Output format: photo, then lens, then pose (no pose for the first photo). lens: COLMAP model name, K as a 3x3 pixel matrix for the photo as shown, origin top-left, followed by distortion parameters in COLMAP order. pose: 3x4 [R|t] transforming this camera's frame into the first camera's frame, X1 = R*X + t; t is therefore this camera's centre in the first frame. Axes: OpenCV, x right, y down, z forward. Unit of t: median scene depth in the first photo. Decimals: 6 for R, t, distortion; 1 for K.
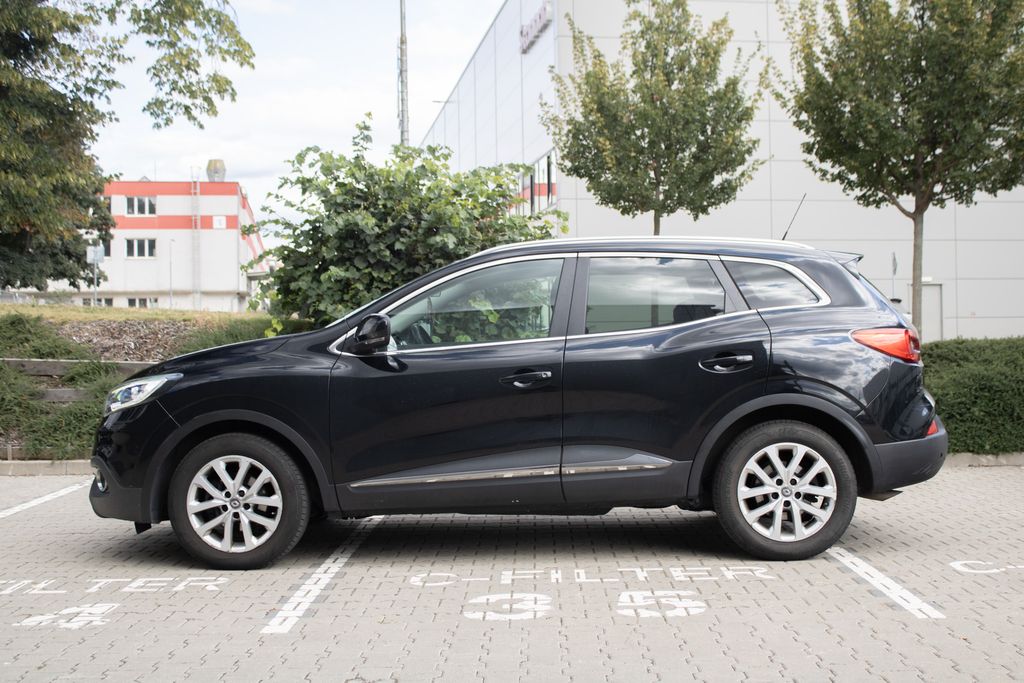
lens RADIAL K [[1354.9, 0, 506.9], [0, 1354.9, 335.9], [0, 0, 1]] dist [-0.026812, 0.000000]
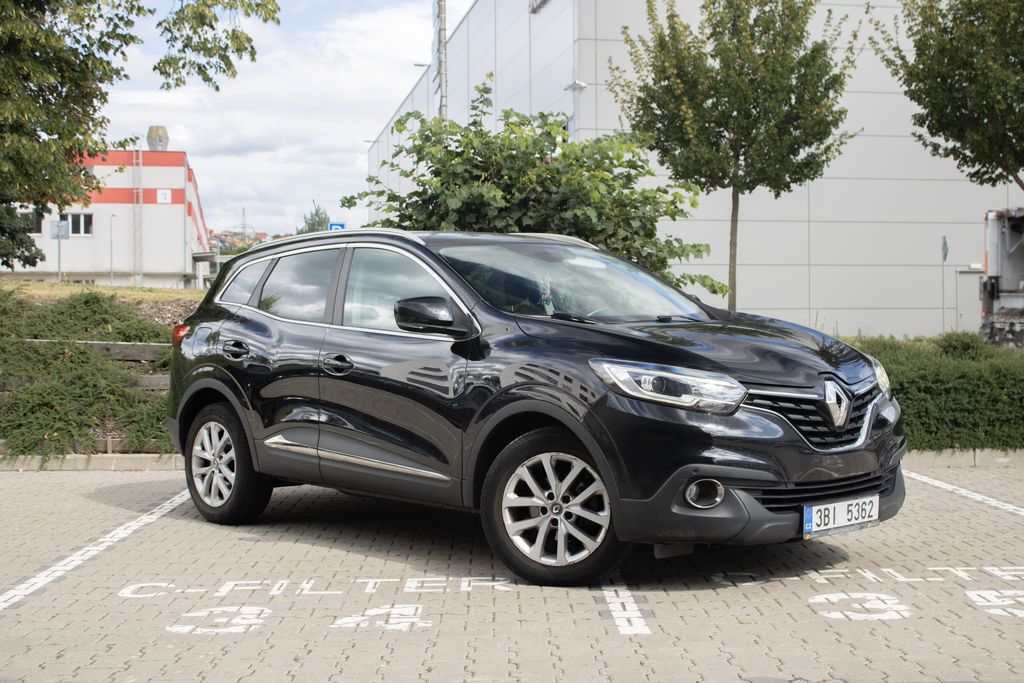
lens RADIAL K [[1492.0, 0, 512.3], [0, 1492.0, 348.8], [0, 0, 1]] dist [-0.010466, 0.000000]
pose [[0.999323, 0.007172, 0.036079, -0.088801], [-0.007723, 0.999855, 0.015154, 0.003144], [-0.035965, -0.015422, 0.999234, -0.003113]]
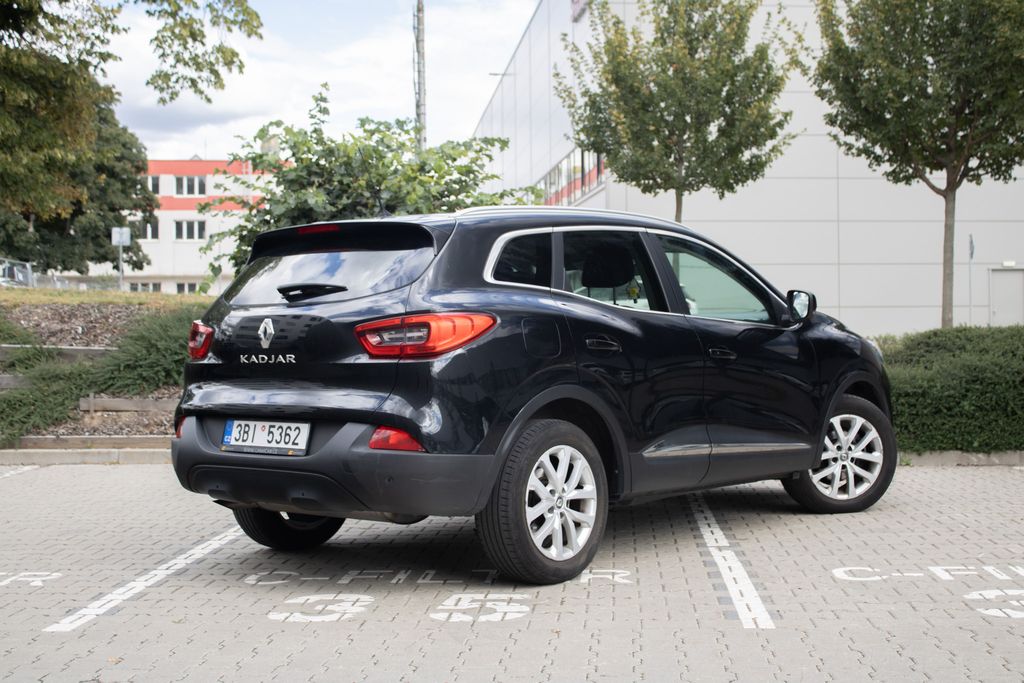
lens RADIAL K [[1443.8, 0, 503.4], [0, 1443.8, 324.2], [0, 0, 1]] dist [-0.012385, 0.000000]
pose [[0.998125, 0.004178, -0.061062, 0.060246], [-0.004196, 0.999991, -0.000165, 0.001416], [0.061061, 0.000421, 0.998134, 0.005015]]
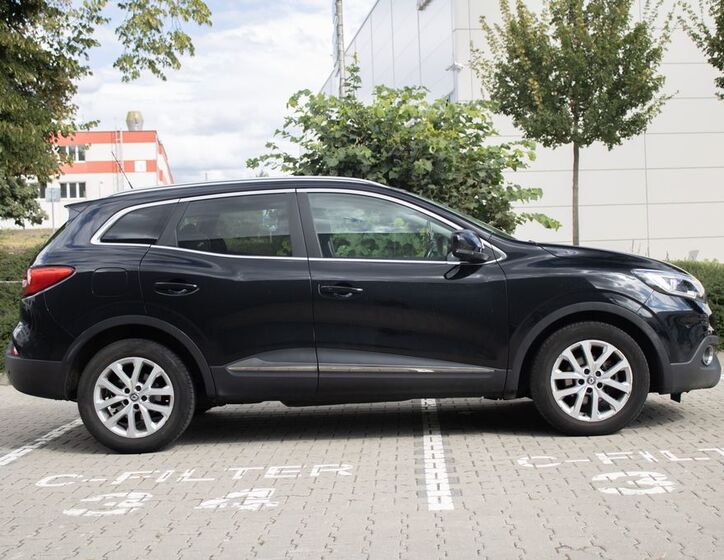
lens RADIAL K [[1180.6, 0, 358.6], [0, 1180.6, 284.4], [0, 0, 1]] dist [-0.021799, 0.000000]
pose [[0.999616, -0.021316, -0.017688, -0.066163], [0.021656, 0.999579, 0.019283, 0.003998], [0.017269, -0.019659, 0.999658, 0.008727]]
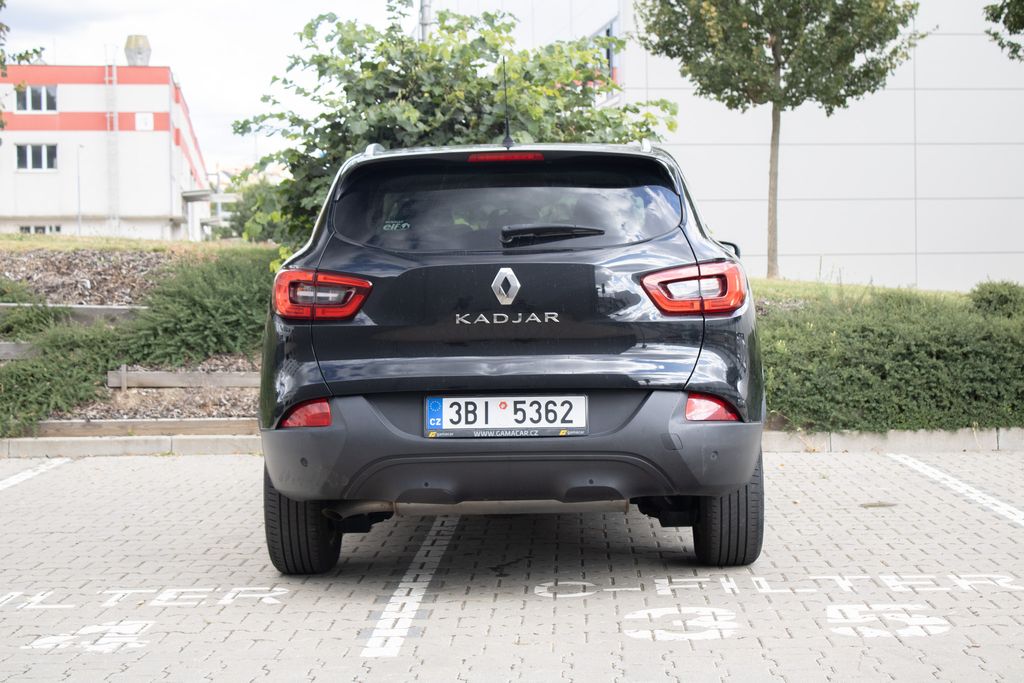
lens RADIAL K [[1846.8, 0, 510.8], [0, 1846.8, 343.9], [0, 0, 1]] dist [0.051953, 0.000000]
pose [[0.999952, 0.000180, -0.009846, -0.026839], [0.000168, 0.999376, 0.035318, 0.003002], [0.009846, -0.035318, 0.999328, -0.005892]]
